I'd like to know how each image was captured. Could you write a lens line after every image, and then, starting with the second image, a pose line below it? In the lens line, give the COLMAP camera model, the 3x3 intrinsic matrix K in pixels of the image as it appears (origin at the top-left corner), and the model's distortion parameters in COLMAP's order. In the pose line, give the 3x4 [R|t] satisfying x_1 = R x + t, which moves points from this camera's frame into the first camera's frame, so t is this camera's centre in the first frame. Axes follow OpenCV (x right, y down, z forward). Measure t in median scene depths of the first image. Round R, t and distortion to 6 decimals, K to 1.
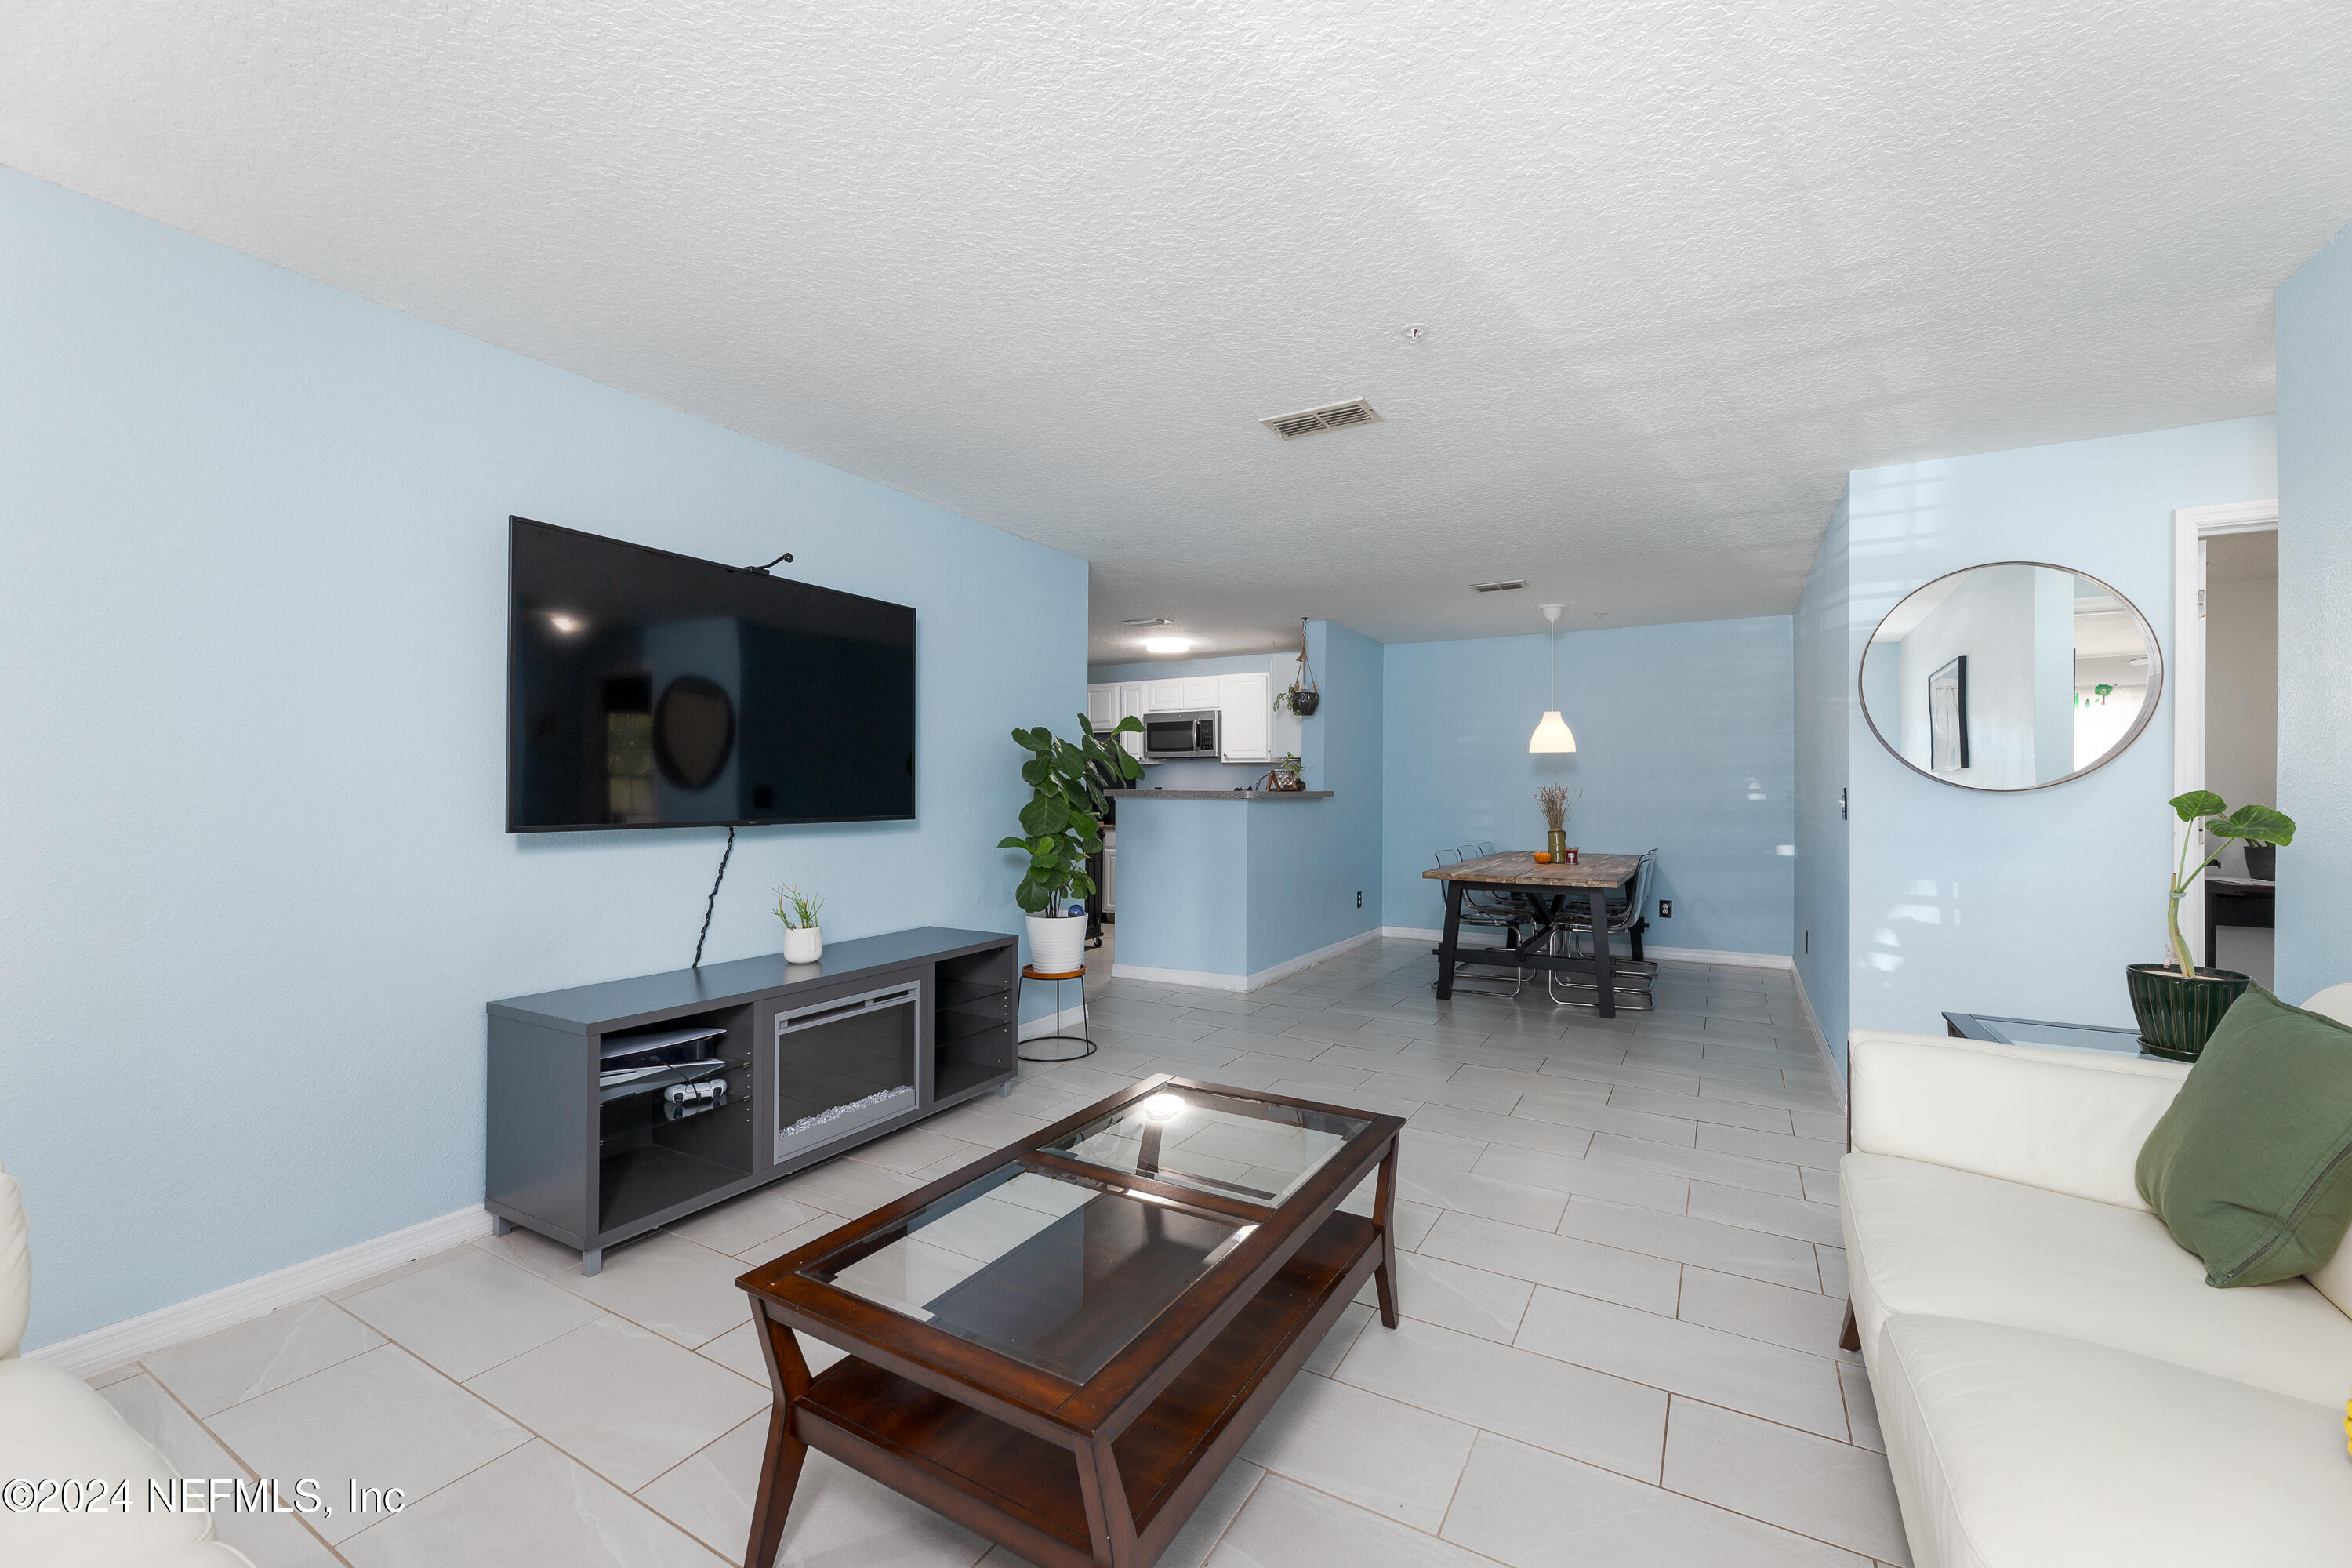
lens RADIAL K [[953.3, 0, 1176.5], [0, 953.3, 786.4], [0, 0, 1]] dist [0.000288, -0.000180]
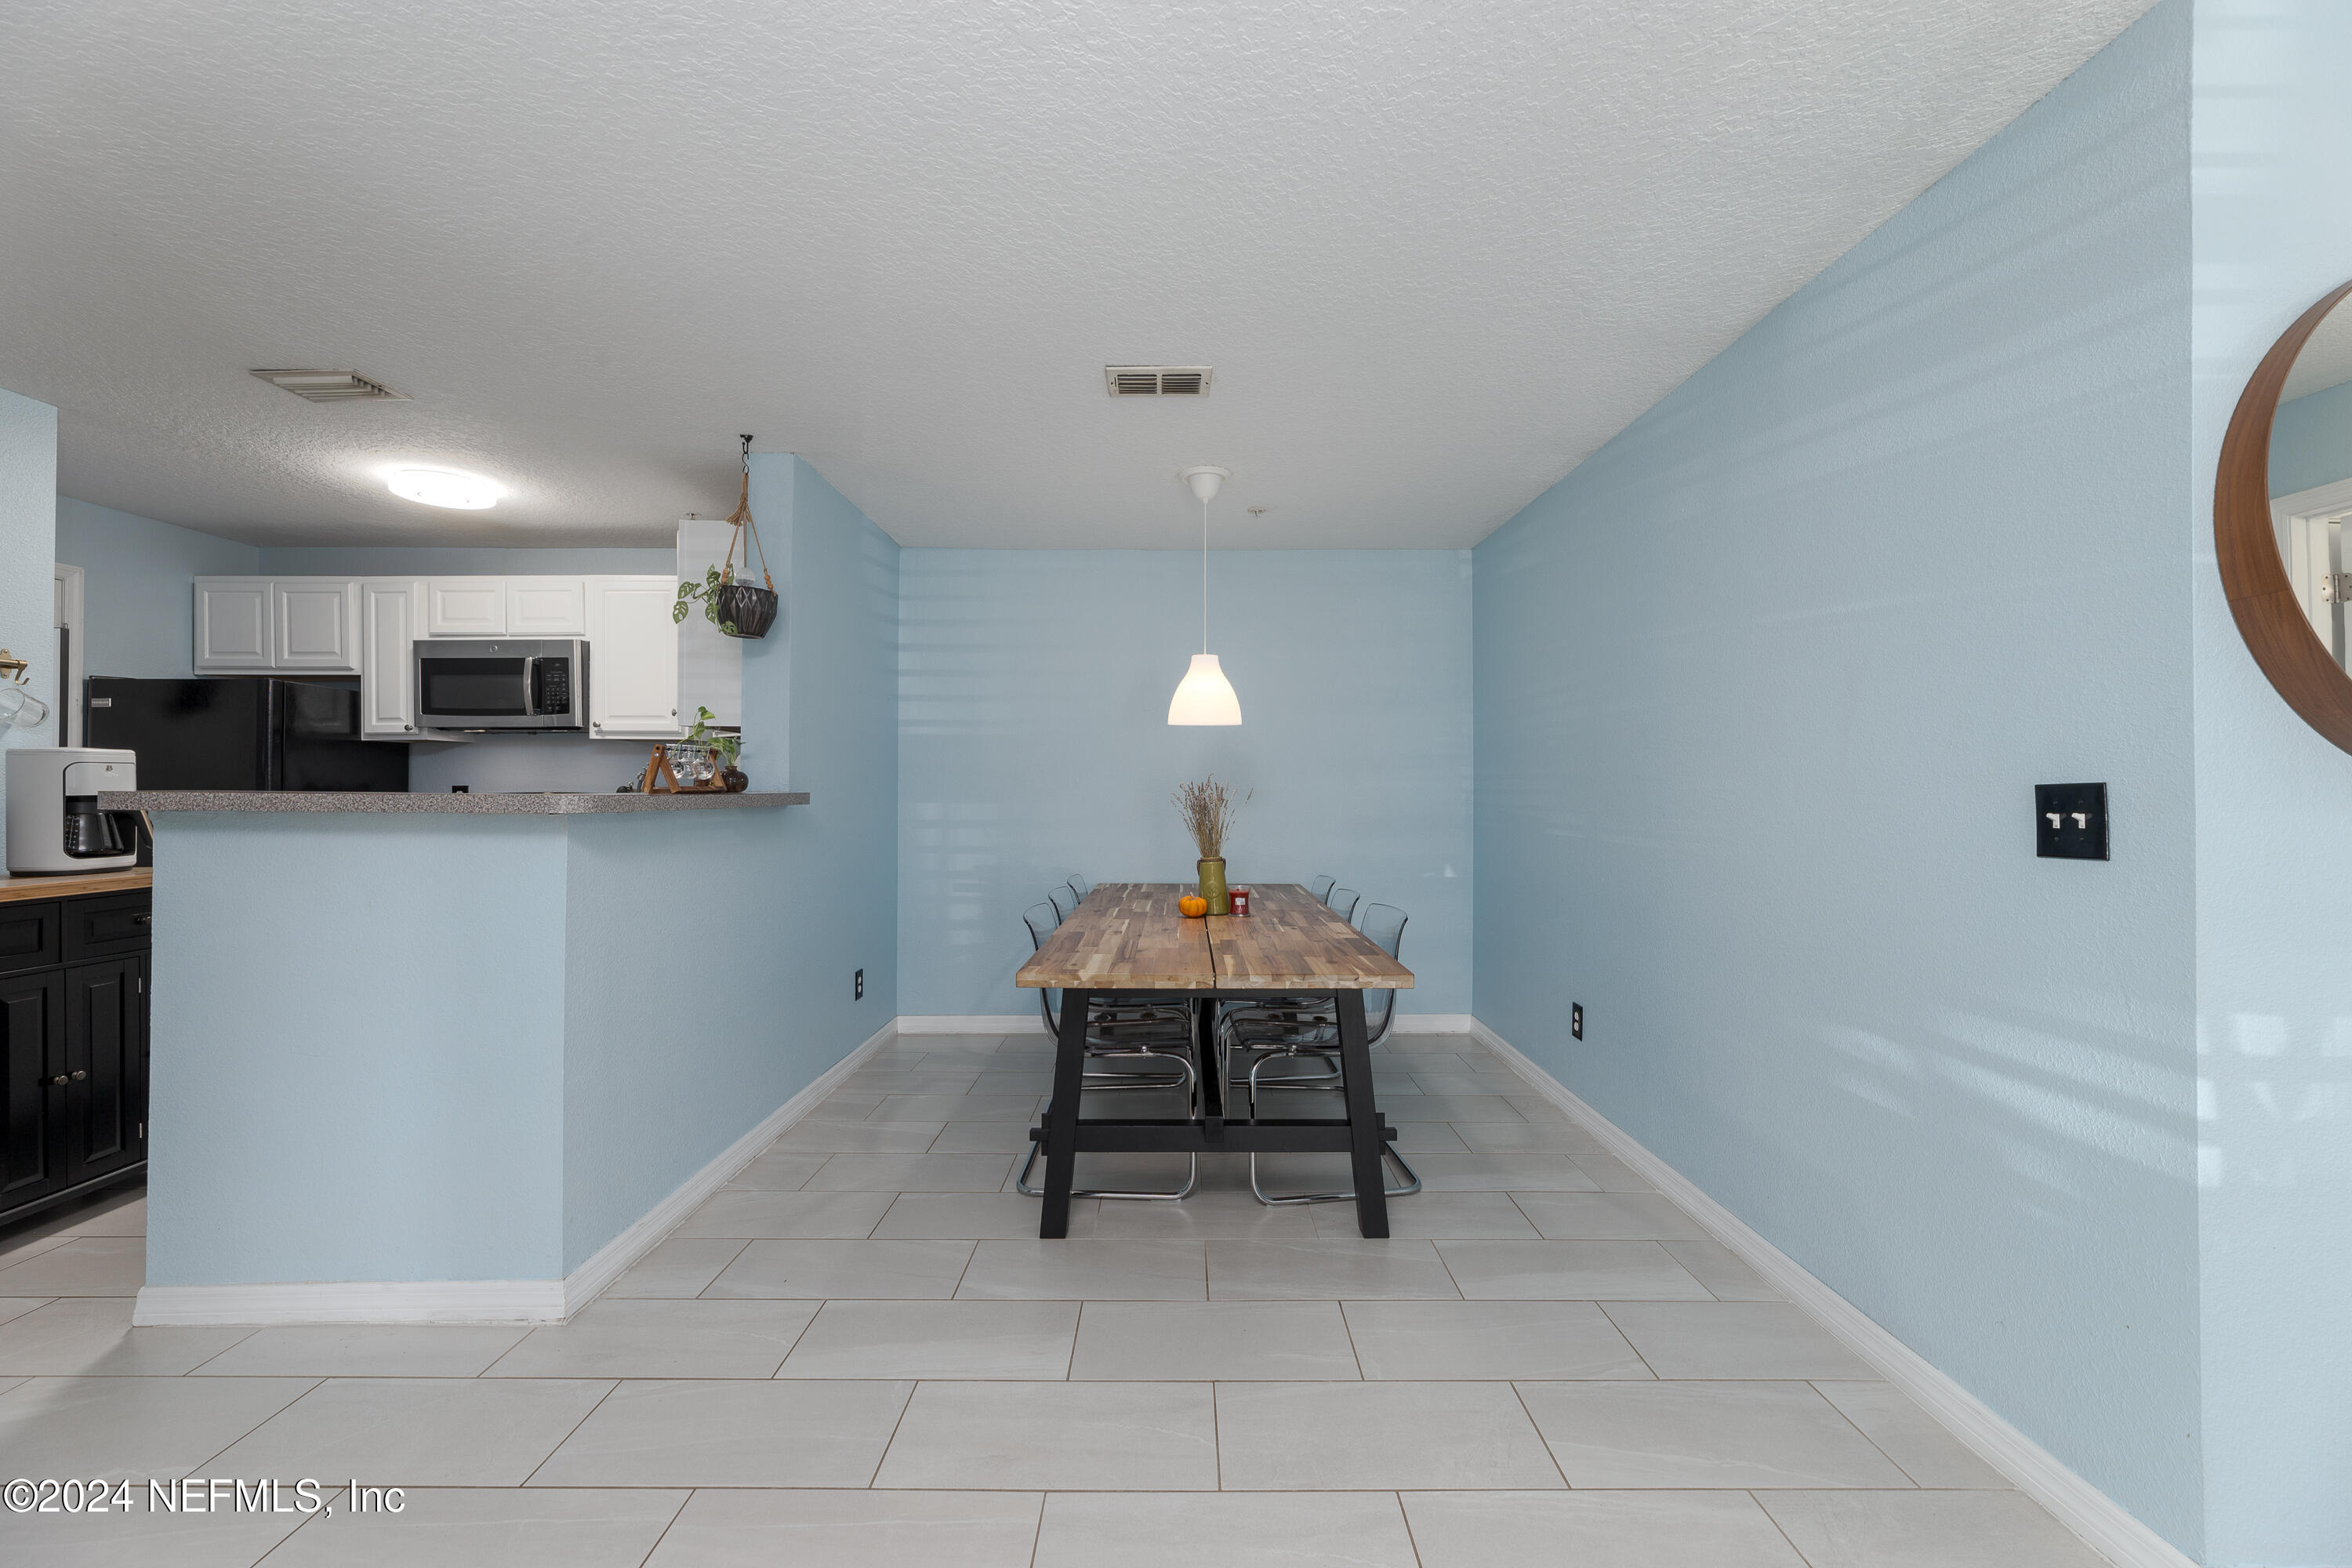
lens RADIAL K [[953.3, 0, 1184.7], [0, 953.3, 784.5], [0, 0, 1]] dist [0.000288, -0.000180]
pose [[0.862617, 0.000138, 0.505857, 0.080853], [0.000578, 0.999999, -0.001259, 0.001477], [-0.505857, 0.001379, 0.862616, 0.465042]]
